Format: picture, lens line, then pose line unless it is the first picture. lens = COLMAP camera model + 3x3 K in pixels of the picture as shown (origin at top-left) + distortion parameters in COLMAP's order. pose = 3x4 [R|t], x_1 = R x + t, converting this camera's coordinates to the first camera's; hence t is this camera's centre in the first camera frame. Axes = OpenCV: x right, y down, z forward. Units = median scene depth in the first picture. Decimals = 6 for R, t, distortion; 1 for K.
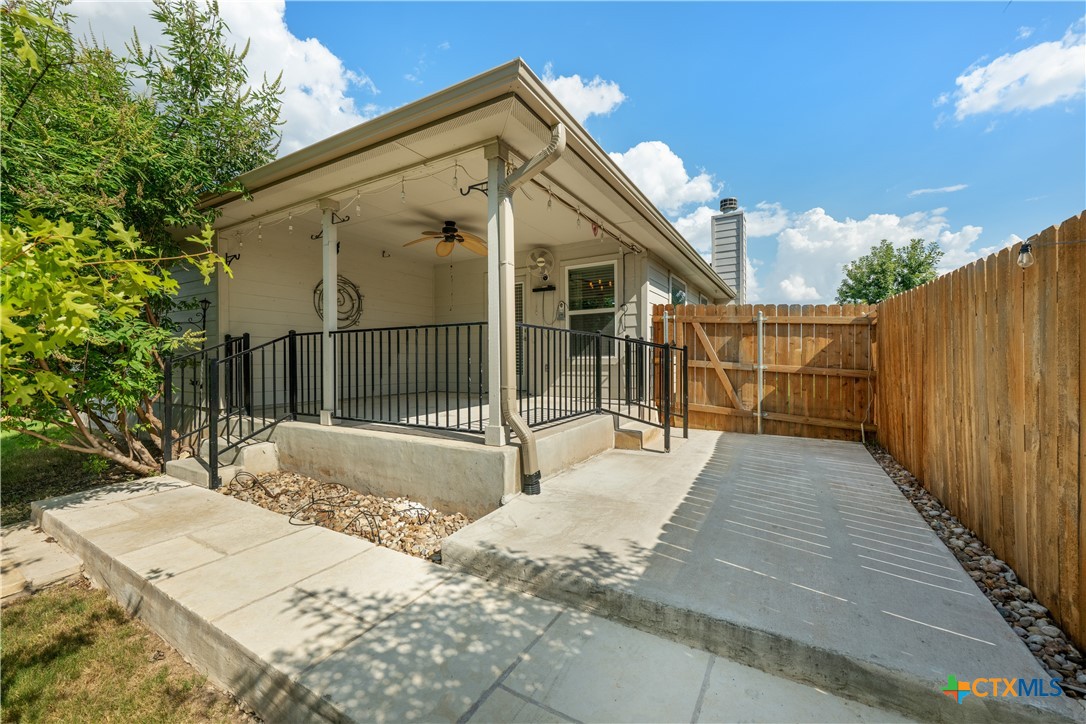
lens RADIAL K [[433.0, 0, 542.3], [0, 433.0, 356.6], [0, 0, 1]] dist [0.000050, 0.000532]
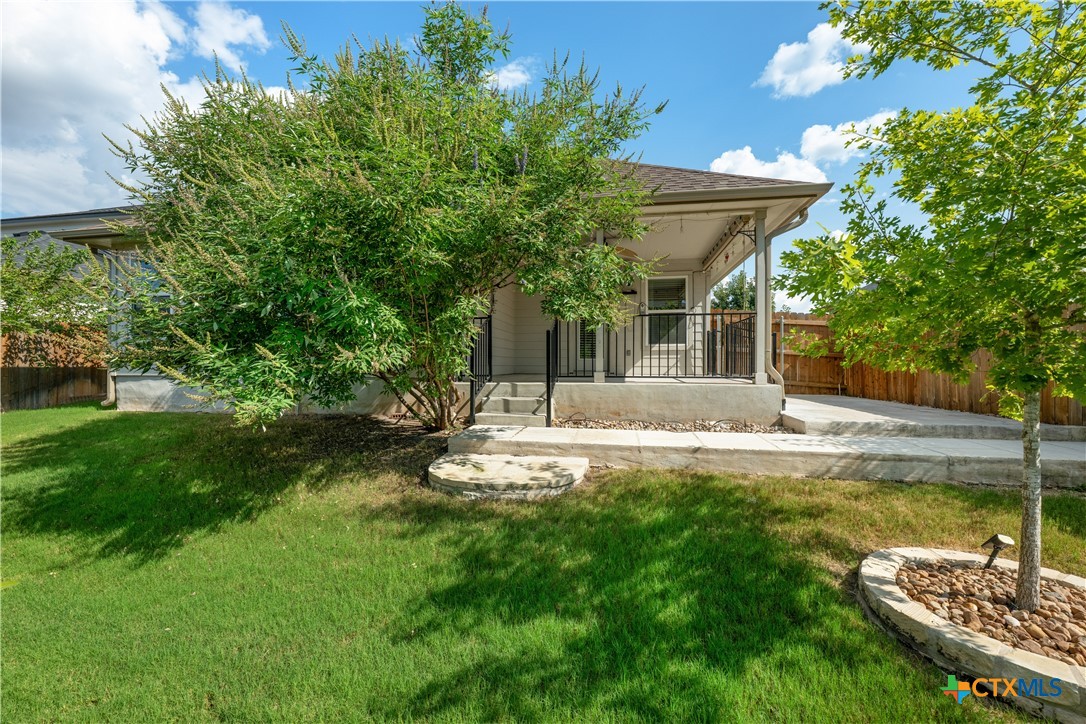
lens RADIAL K [[433.0, 0, 545.6], [0, 433.0, 364.3], [0, 0, 1]] dist [0.000050, 0.000532]
pose [[0.936050, 0.006976, 0.351797, -0.892008], [-0.009461, 0.999941, 0.005344, 0.072532], [-0.351739, -0.008330, 0.936061, -0.184344]]
